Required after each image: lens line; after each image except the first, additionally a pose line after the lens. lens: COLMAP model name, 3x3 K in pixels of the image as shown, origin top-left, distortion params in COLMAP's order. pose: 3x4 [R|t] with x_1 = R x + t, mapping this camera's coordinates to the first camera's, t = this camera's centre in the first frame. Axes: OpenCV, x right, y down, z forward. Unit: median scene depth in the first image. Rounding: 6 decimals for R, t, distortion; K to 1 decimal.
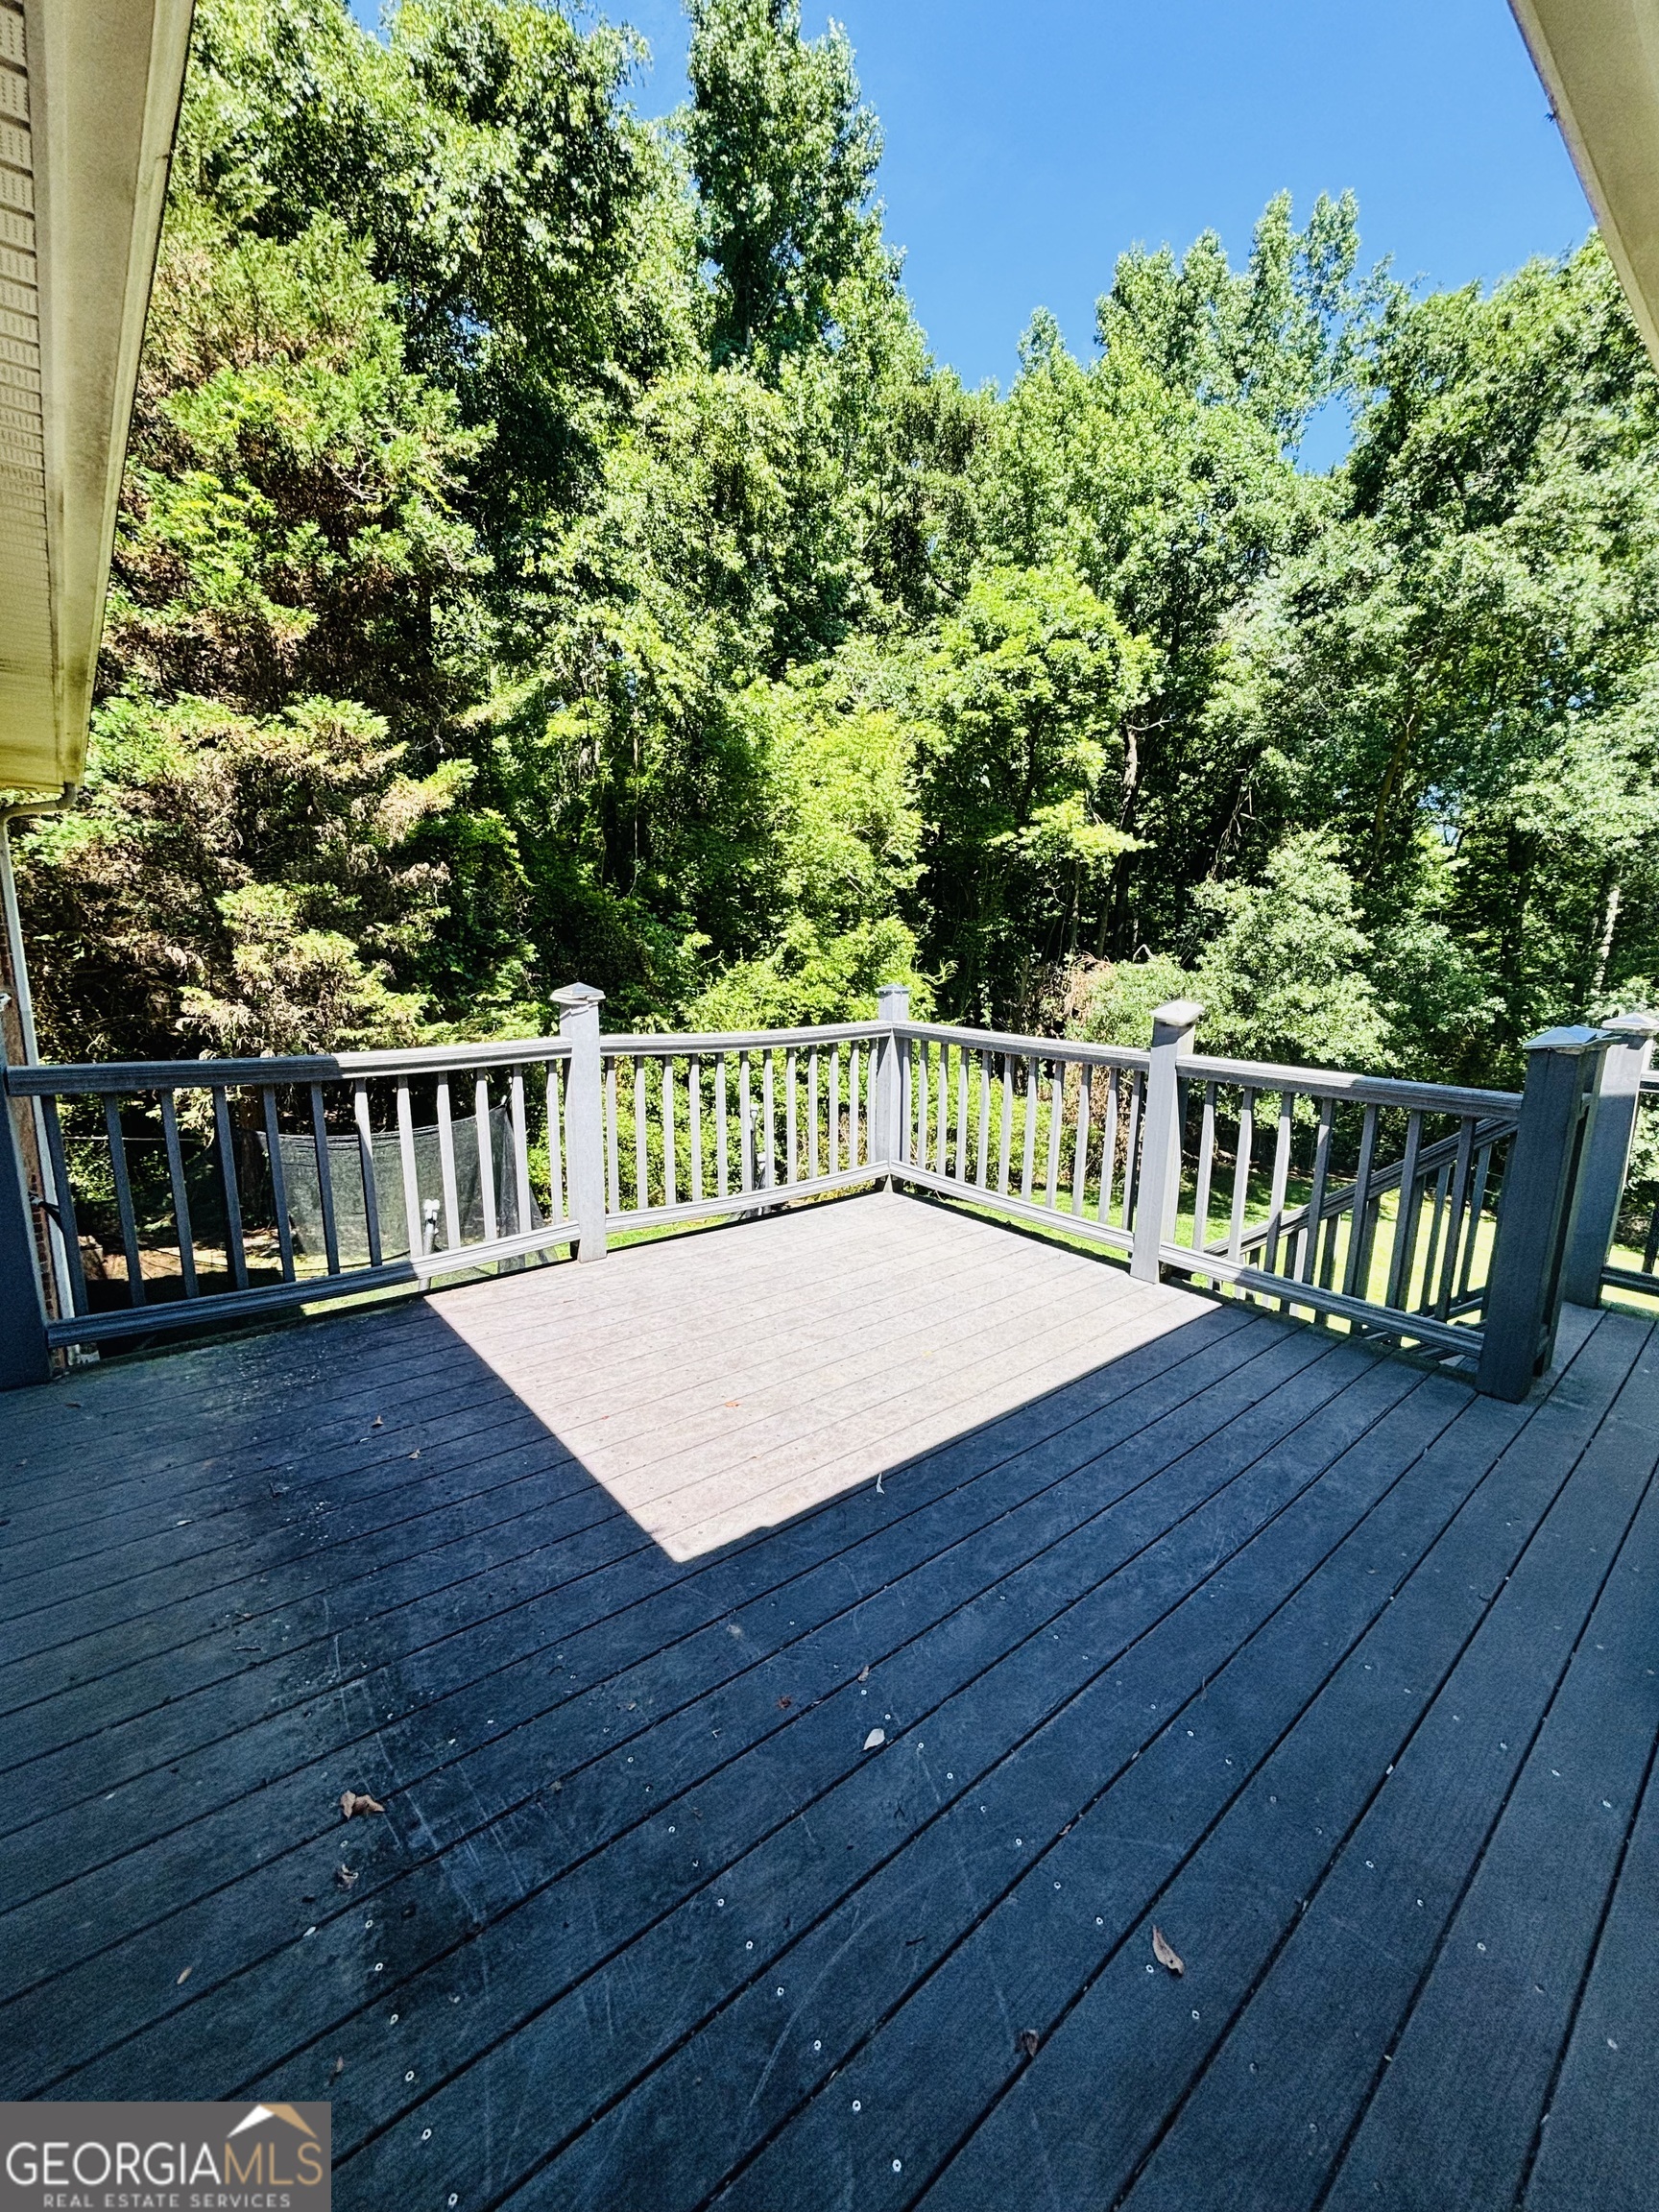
lens RADIAL K [[893.0, 0, 845.4], [0, 893.0, 1118.0], [0, 0, 1]] dist [-0.000566, 0.000699]
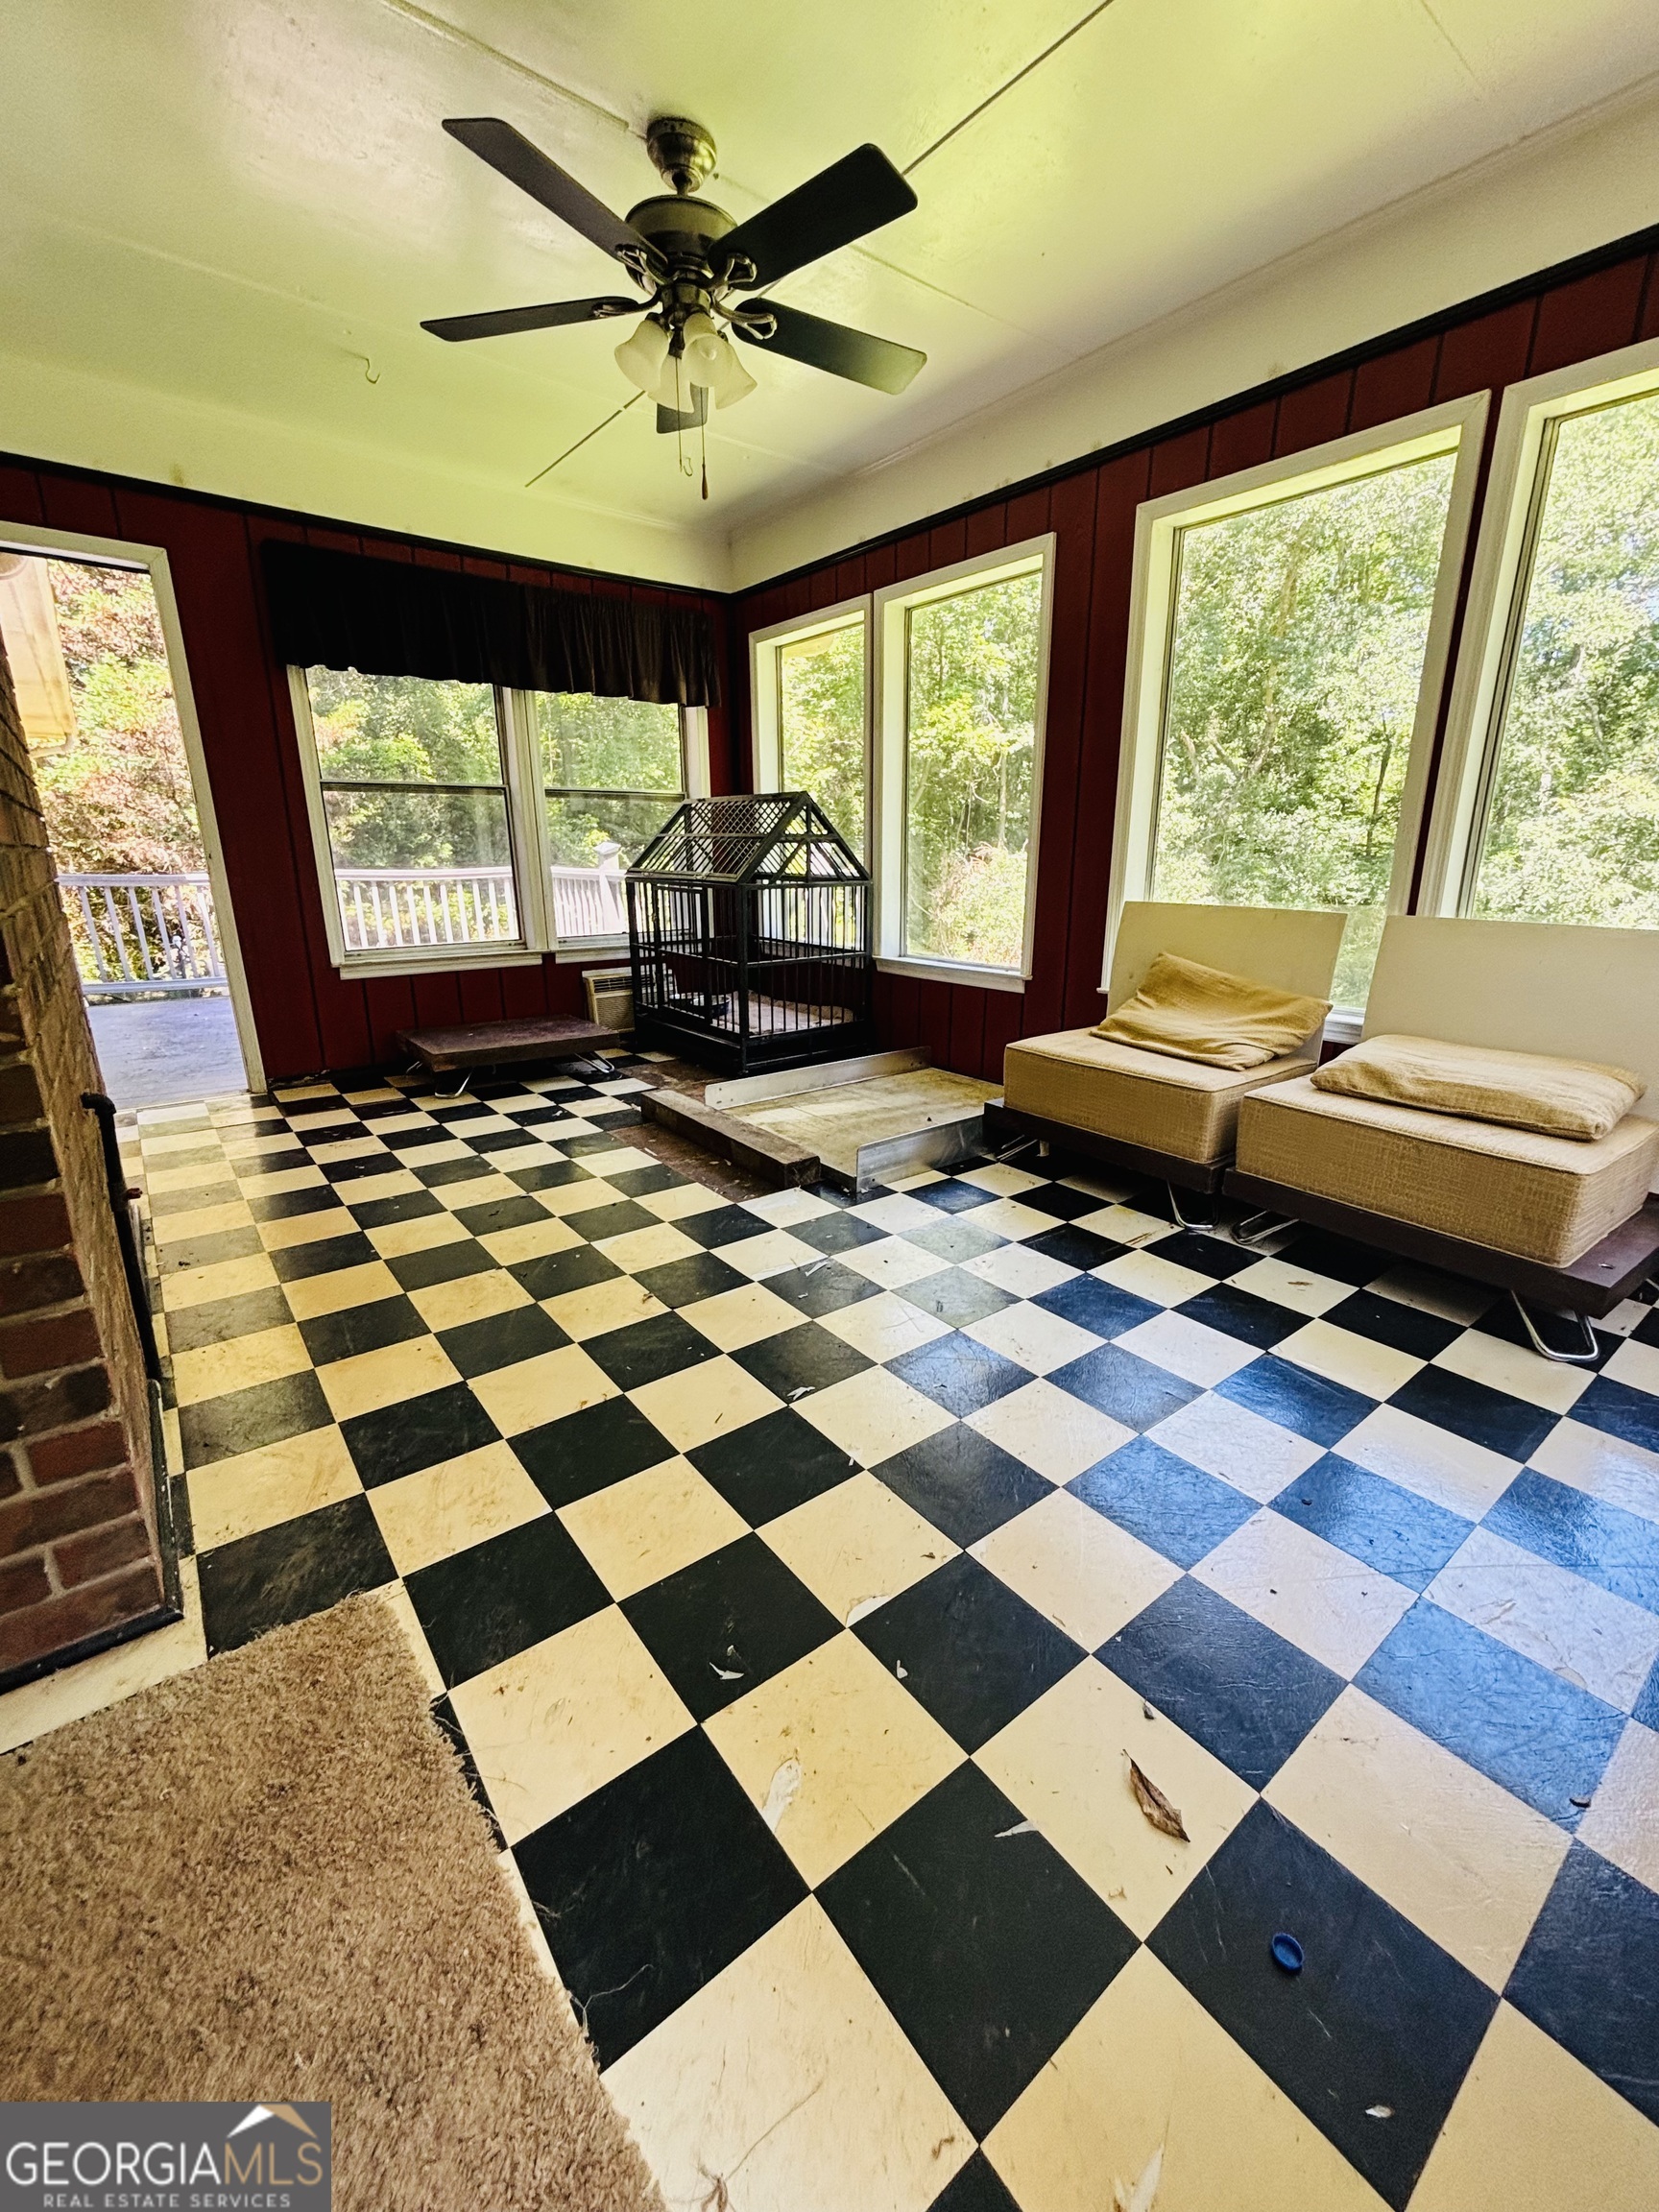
lens RADIAL K [[893.0, 0, 836.3], [0, 893.0, 1111.7], [0, 0, 1]] dist [-0.000566, 0.000699]
pose [[0.998957, -0.014871, -0.043172, 0.332687], [0.018795, 0.995587, 0.091947, 0.101373], [0.041615, -0.092662, 0.994828, -0.351448]]
